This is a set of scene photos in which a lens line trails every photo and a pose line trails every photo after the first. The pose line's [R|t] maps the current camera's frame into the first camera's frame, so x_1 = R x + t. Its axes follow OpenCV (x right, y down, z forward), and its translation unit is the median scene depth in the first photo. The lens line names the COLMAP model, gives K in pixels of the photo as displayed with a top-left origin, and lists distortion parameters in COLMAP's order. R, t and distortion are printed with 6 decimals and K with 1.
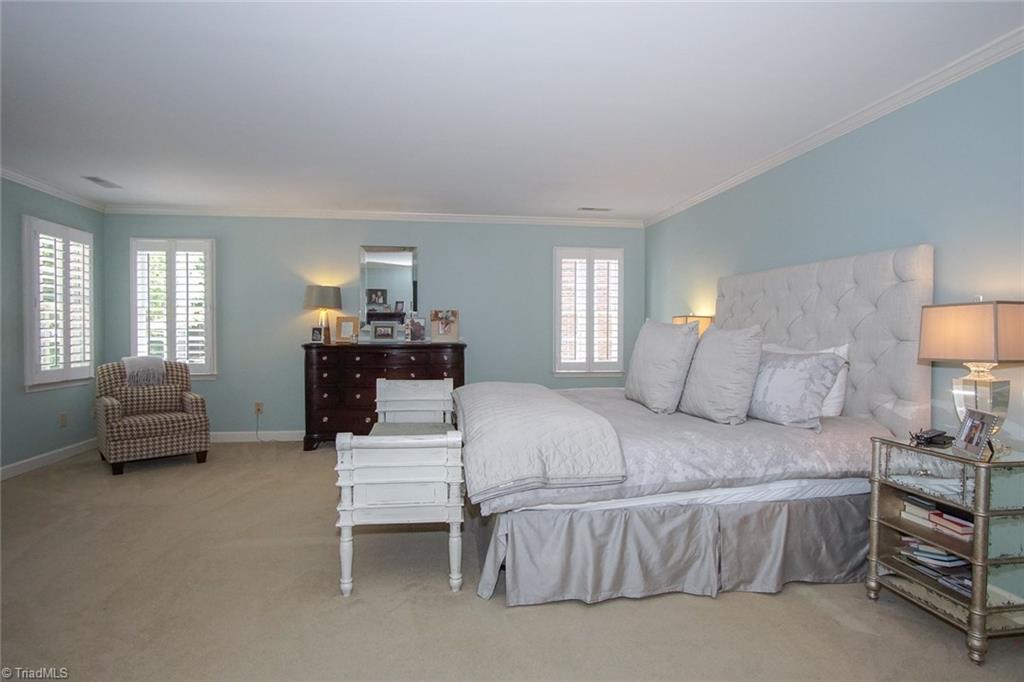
lens RADIAL K [[545.3, 0, 508.4], [0, 545.3, 338.3], [0, 0, 1]] dist [-0.024824, -0.000555]
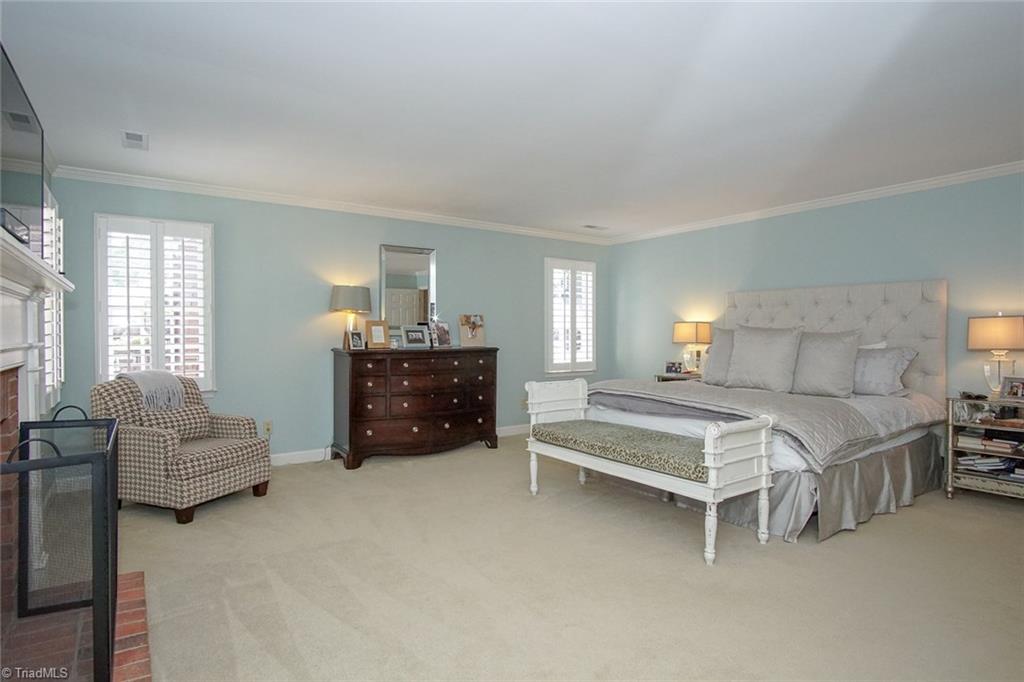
lens RADIAL K [[545.3, 0, 508.4], [0, 545.3, 338.3], [0, 0, 1]] dist [-0.024824, -0.000555]
pose [[0.887893, -0.008861, 0.459964, -0.526737], [0.012290, 0.999915, -0.004460, -0.002540], [-0.459885, 0.009613, 0.887927, 0.074328]]
